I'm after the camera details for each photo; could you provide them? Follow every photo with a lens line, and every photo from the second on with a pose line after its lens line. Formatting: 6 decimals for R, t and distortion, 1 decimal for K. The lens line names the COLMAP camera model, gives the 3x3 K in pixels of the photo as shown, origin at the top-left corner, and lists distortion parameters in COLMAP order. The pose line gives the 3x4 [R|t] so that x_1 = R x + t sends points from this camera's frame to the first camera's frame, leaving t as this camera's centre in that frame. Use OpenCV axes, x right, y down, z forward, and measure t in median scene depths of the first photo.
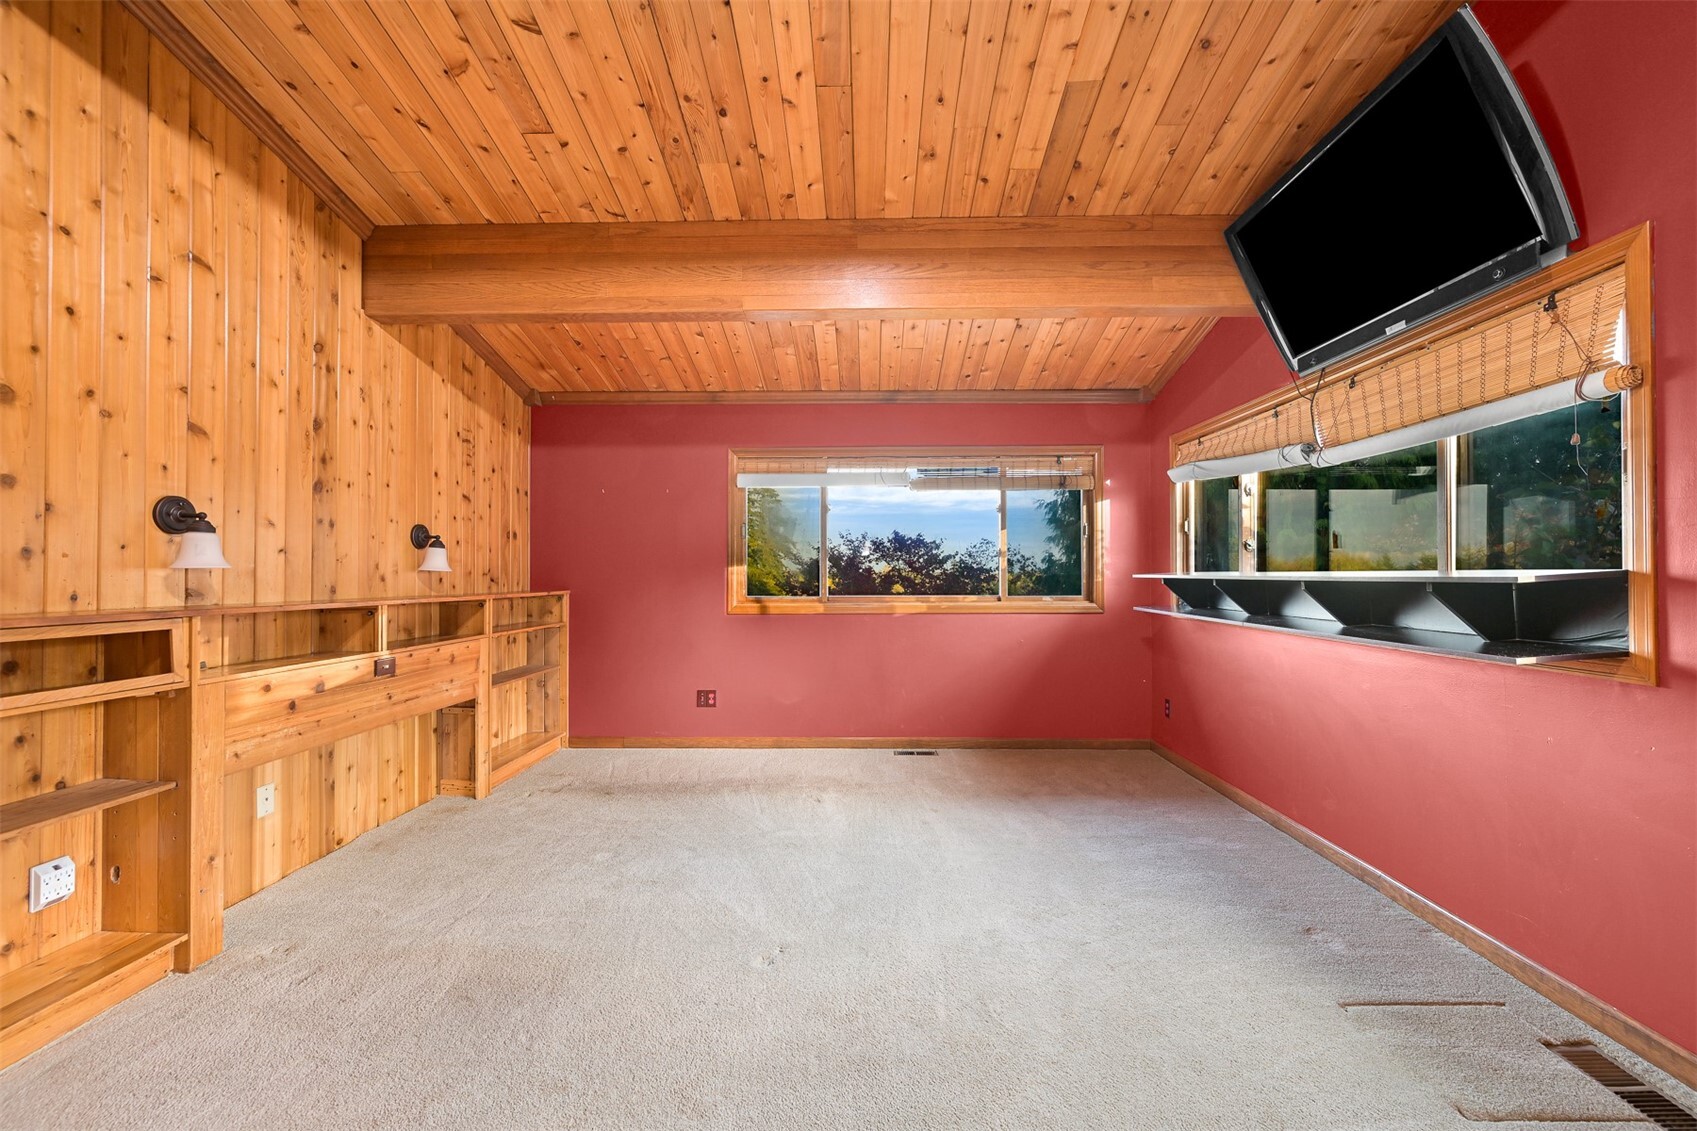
lens RADIAL K [[674.0, 0, 858.4], [0, 674.0, 567.5], [0, 0, 1]] dist [-0.000462, 0.000383]
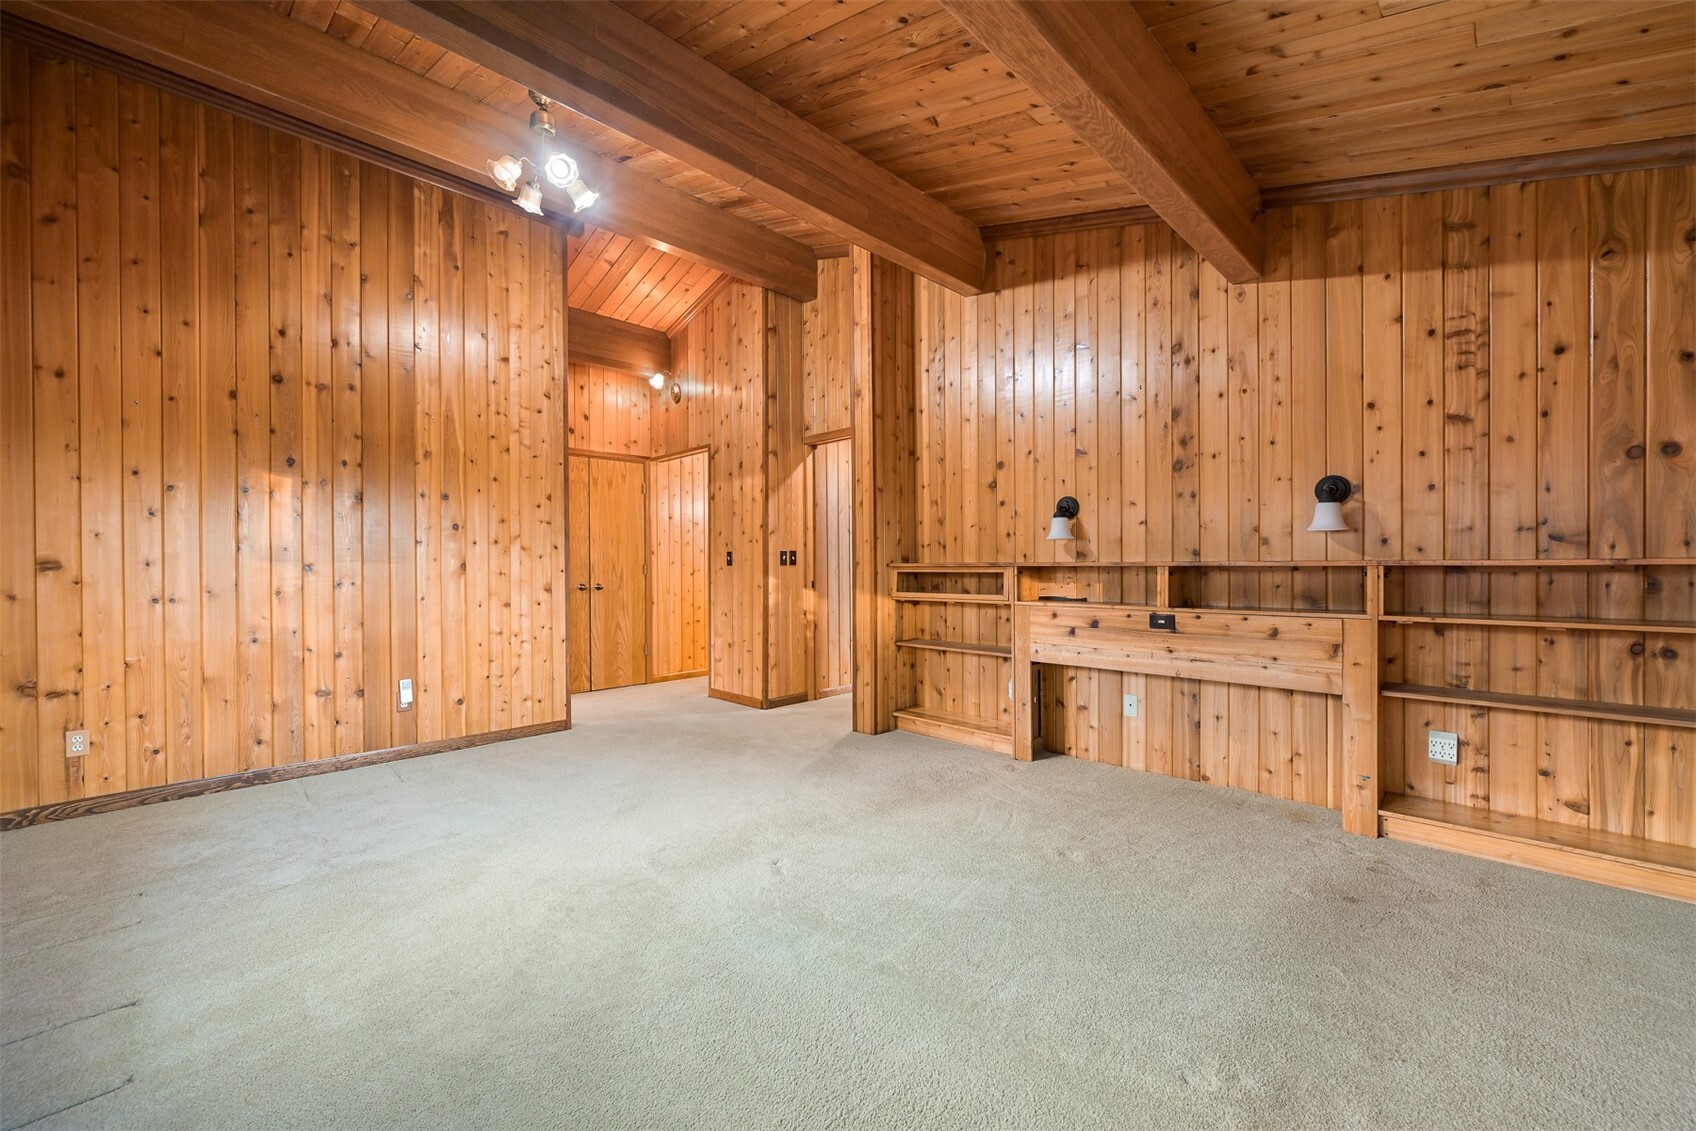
lens RADIAL K [[673.6, 0, 857.9], [0, 673.6, 567.5], [0, 0, 1]] dist [-0.000462, 0.000383]
pose [[-0.698615, 0.008819, -0.715443, 0.440444], [0.015716, 0.999872, -0.003021, 0.053624], [0.715325, -0.013354, -0.698664, 1.410115]]
